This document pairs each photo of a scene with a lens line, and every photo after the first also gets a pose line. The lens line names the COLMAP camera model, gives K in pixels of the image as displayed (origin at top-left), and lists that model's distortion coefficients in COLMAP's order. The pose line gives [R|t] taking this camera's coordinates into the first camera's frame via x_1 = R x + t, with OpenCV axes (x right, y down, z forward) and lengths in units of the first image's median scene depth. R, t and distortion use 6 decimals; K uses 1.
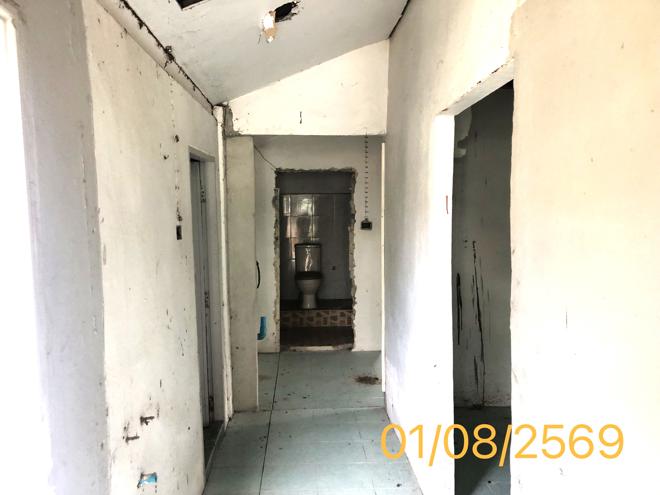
lens RADIAL K [[538.8, 0, 329.9], [0, 538.8, 248.7], [0, 0, 1]] dist [0.015581, -0.019471]
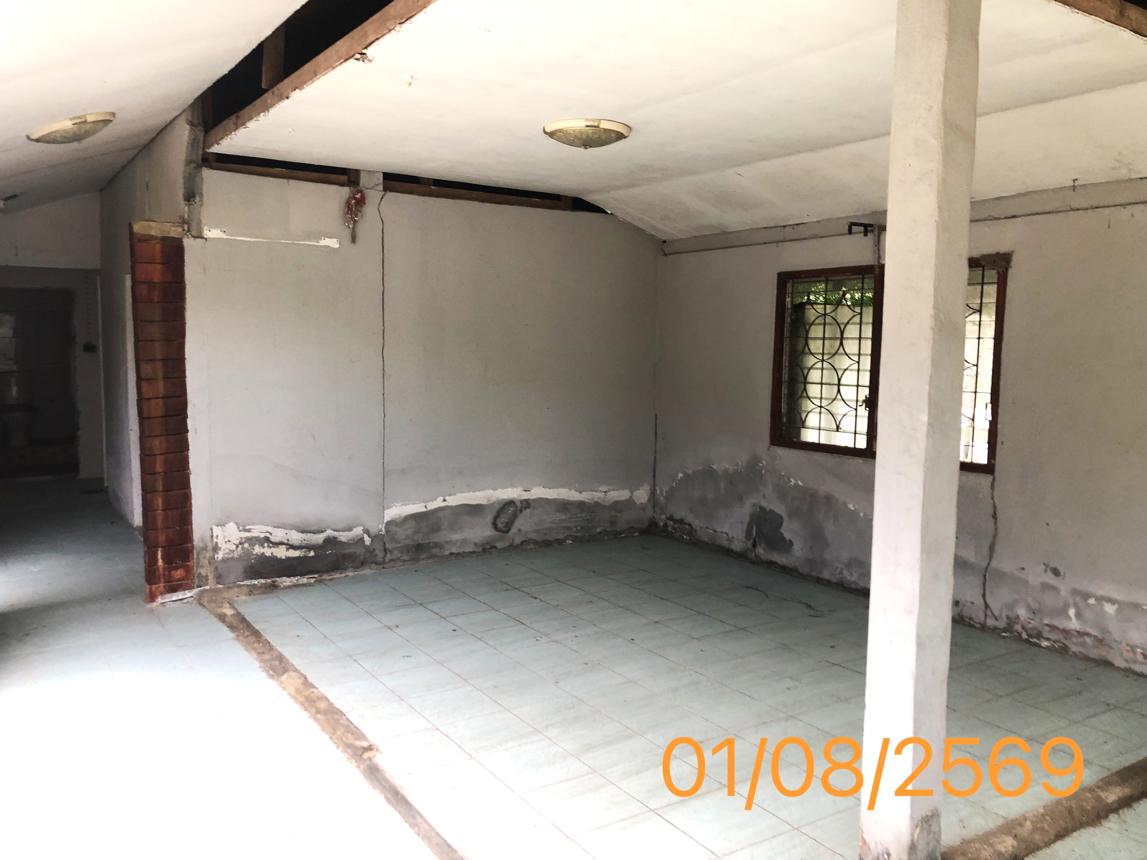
lens RADIAL K [[936.4, 0, 574.9], [0, 936.4, 431.3], [0, 0, 1]] dist [0.015581, -0.019471]
pose [[0.864937, -0.030313, 0.500965, -0.027211], [0.013538, 0.999220, 0.037087, 0.055496], [-0.501698, -0.025295, 0.864673, -0.894279]]
